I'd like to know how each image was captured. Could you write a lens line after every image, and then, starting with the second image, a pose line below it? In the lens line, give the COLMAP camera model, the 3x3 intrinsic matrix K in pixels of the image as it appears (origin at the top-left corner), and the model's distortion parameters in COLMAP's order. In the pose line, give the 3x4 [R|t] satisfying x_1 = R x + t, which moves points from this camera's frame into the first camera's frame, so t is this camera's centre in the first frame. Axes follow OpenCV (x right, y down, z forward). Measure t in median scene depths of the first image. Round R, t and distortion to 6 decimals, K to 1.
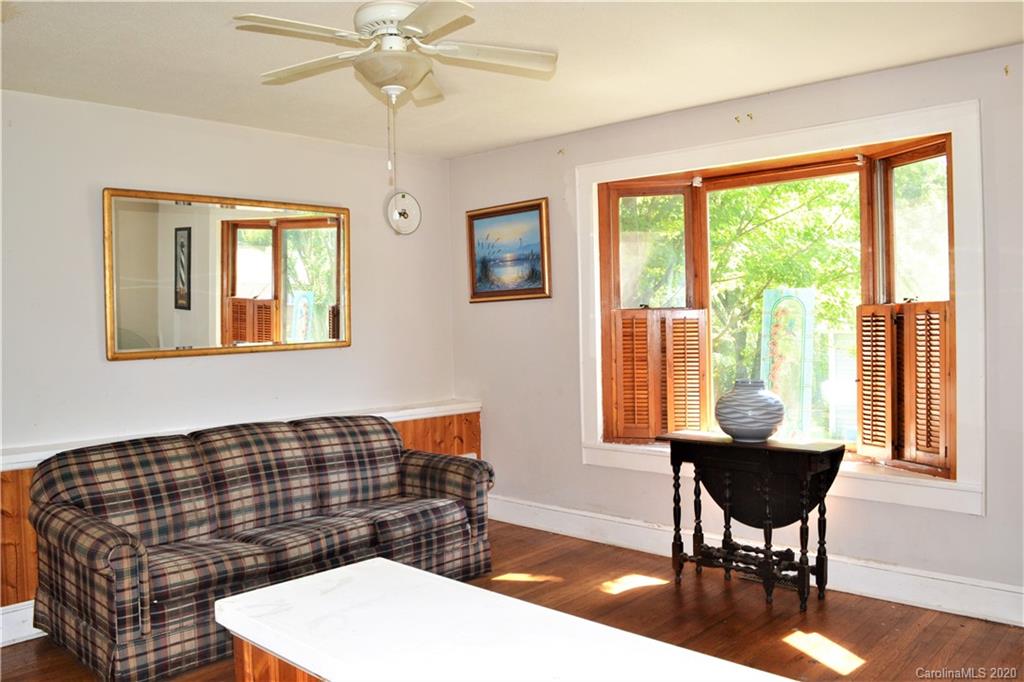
lens RADIAL K [[821.8, 0, 511.8], [0, 821.8, 342.0], [0, 0, 1]] dist [-0.085351, 0.008132]
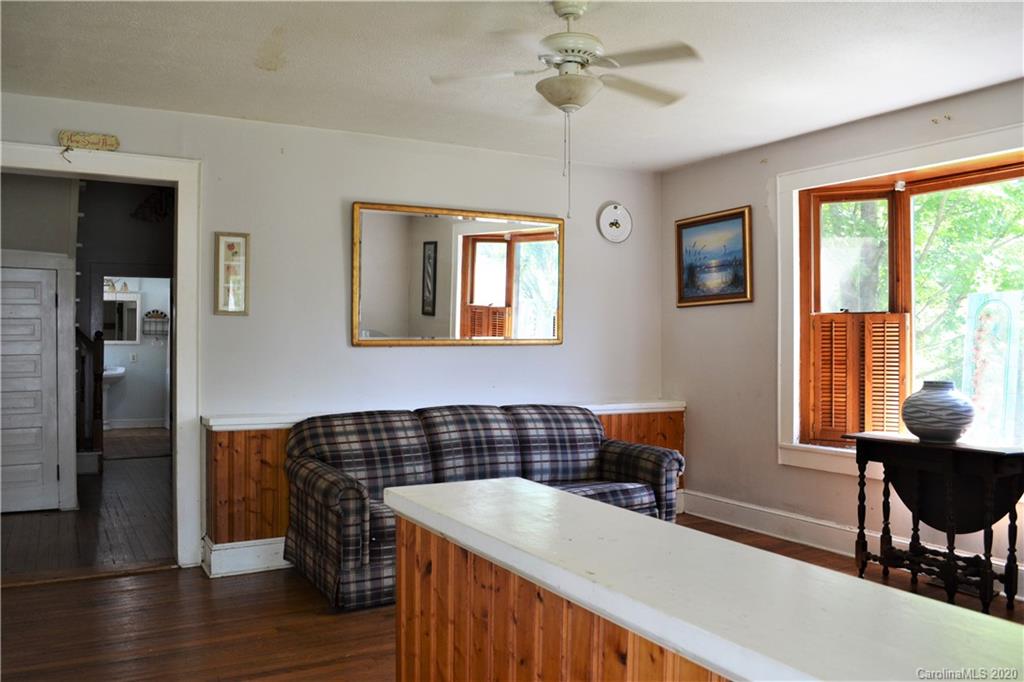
lens RADIAL K [[821.8, 0, 510.9], [0, 821.8, 343.8], [0, 0, 1]] dist [-0.085351, 0.008132]
pose [[0.954007, 0.022830, -0.298915, 0.079226], [-0.029933, 0.999367, -0.019204, 0.033147], [0.298287, 0.027268, 0.954087, -0.083799]]
